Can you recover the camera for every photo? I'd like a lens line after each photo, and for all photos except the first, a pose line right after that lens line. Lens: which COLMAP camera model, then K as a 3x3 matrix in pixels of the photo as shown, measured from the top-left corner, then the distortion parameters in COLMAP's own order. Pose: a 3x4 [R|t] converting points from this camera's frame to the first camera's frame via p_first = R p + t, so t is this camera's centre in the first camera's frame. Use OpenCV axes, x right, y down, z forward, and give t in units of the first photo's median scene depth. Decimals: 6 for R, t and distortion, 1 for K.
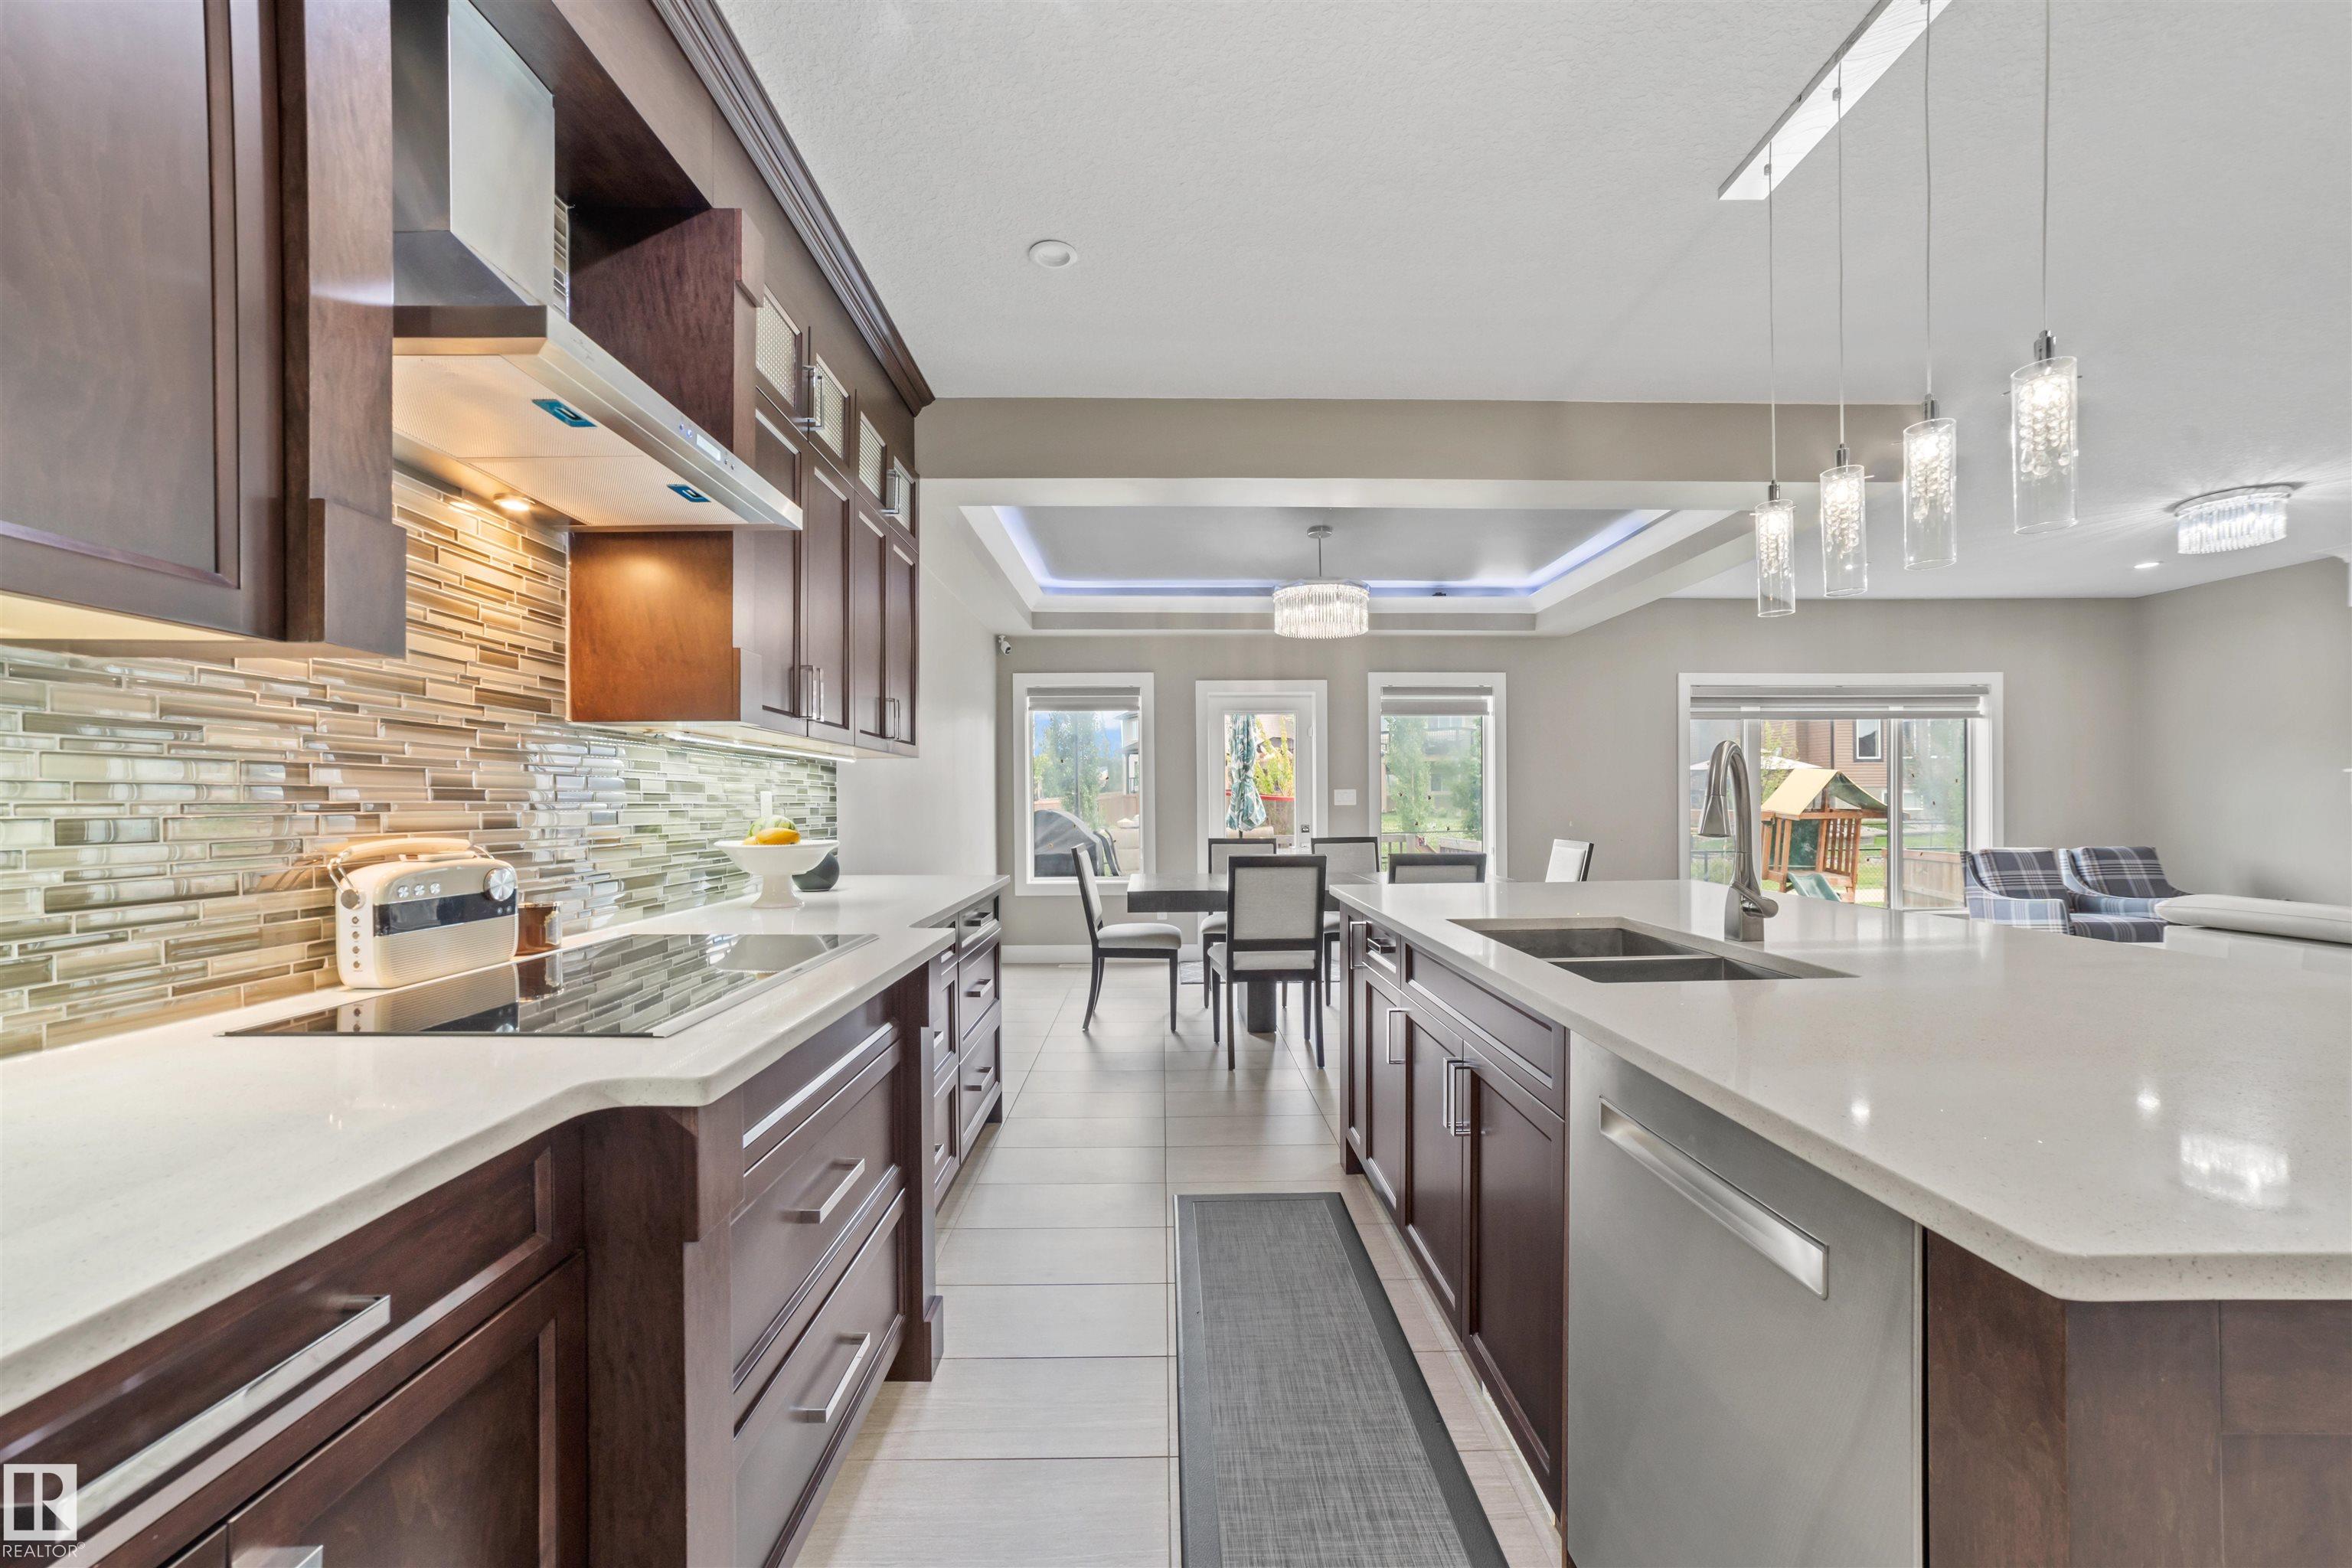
lens RADIAL K [[904.5, 0, 1180.1], [0, 904.5, 807.6], [0, 0, 1]] dist [-0.041537, 0.019497]
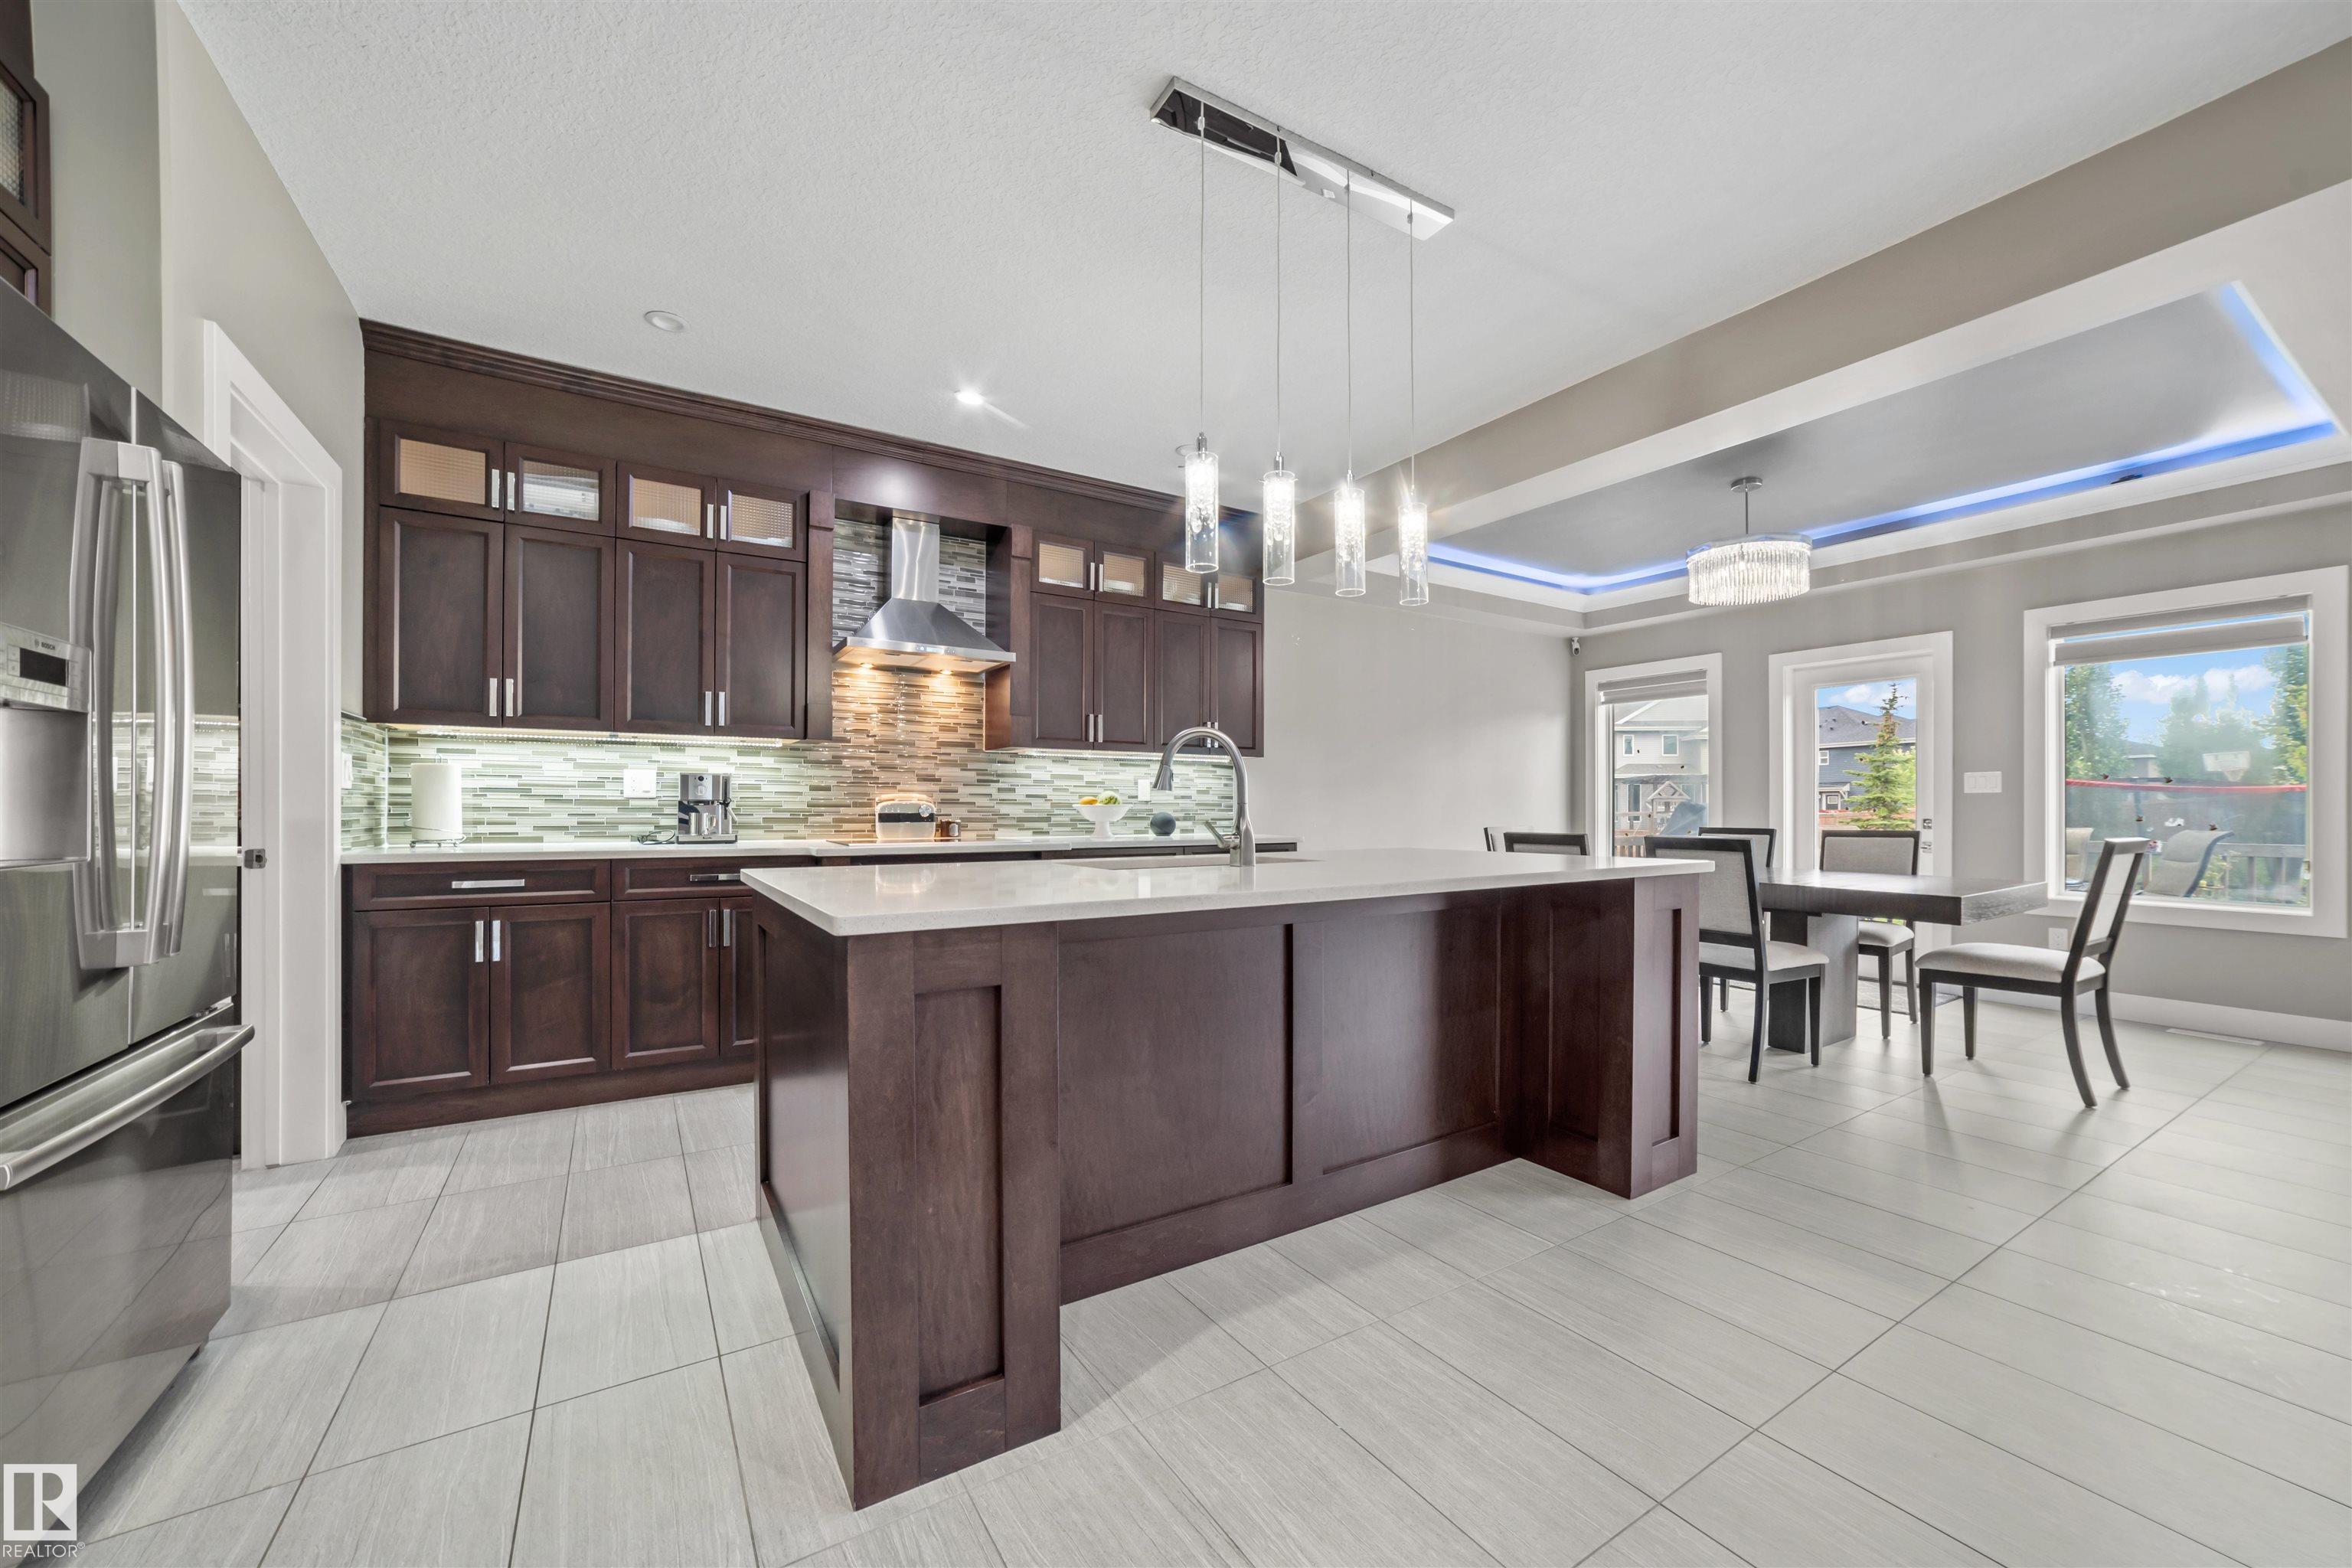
lens RADIAL K [[904.5, 0, 1180.1], [0, 904.5, 807.6], [0, 0, 1]] dist [-0.041537, 0.019497]
pose [[0.513093, 0.006273, -0.858310, 0.926289], [-0.008994, 0.999958, 0.001931, 0.027698], [0.858286, 0.006729, 0.513127, 0.095797]]
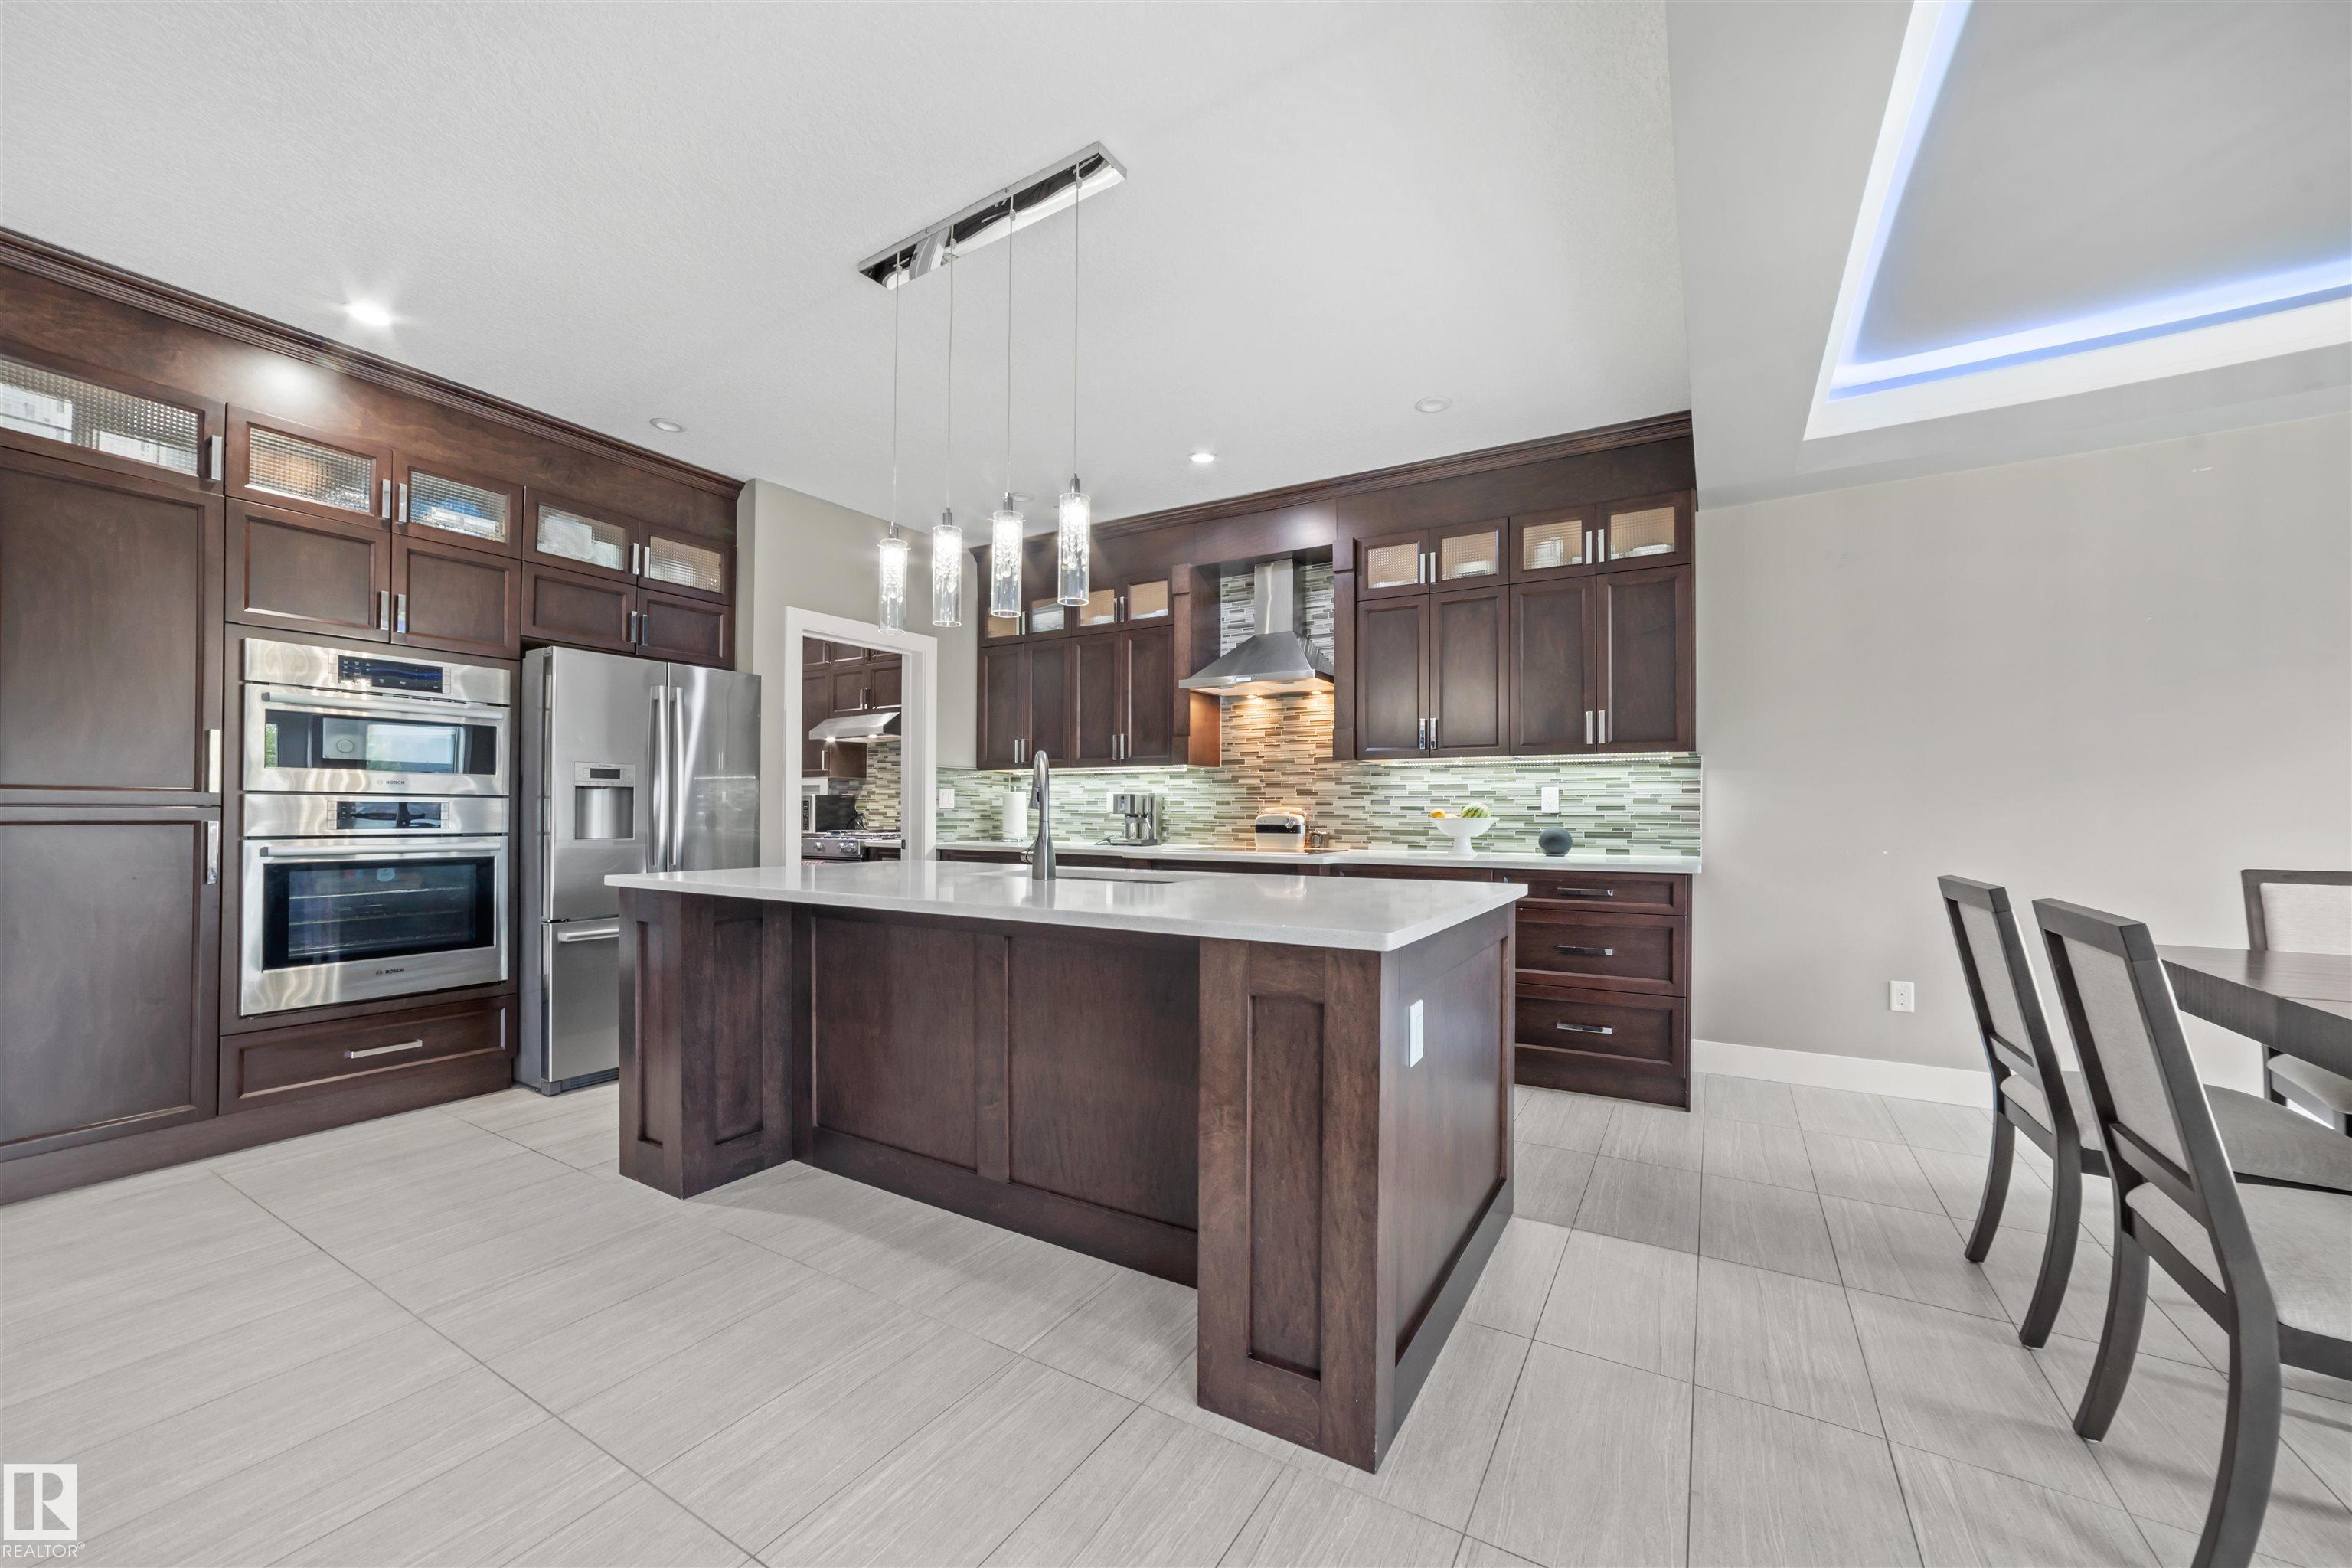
lens RADIAL K [[904.5, 0, 1180.1], [0, 904.5, 807.6], [0, 0, 1]] dist [-0.041537, 0.019497]
pose [[-0.533946, -0.006035, -0.845497, 0.913539], [-0.006859, 0.999973, -0.002806, 0.019734], [0.845491, 0.004301, -0.533972, 1.025542]]
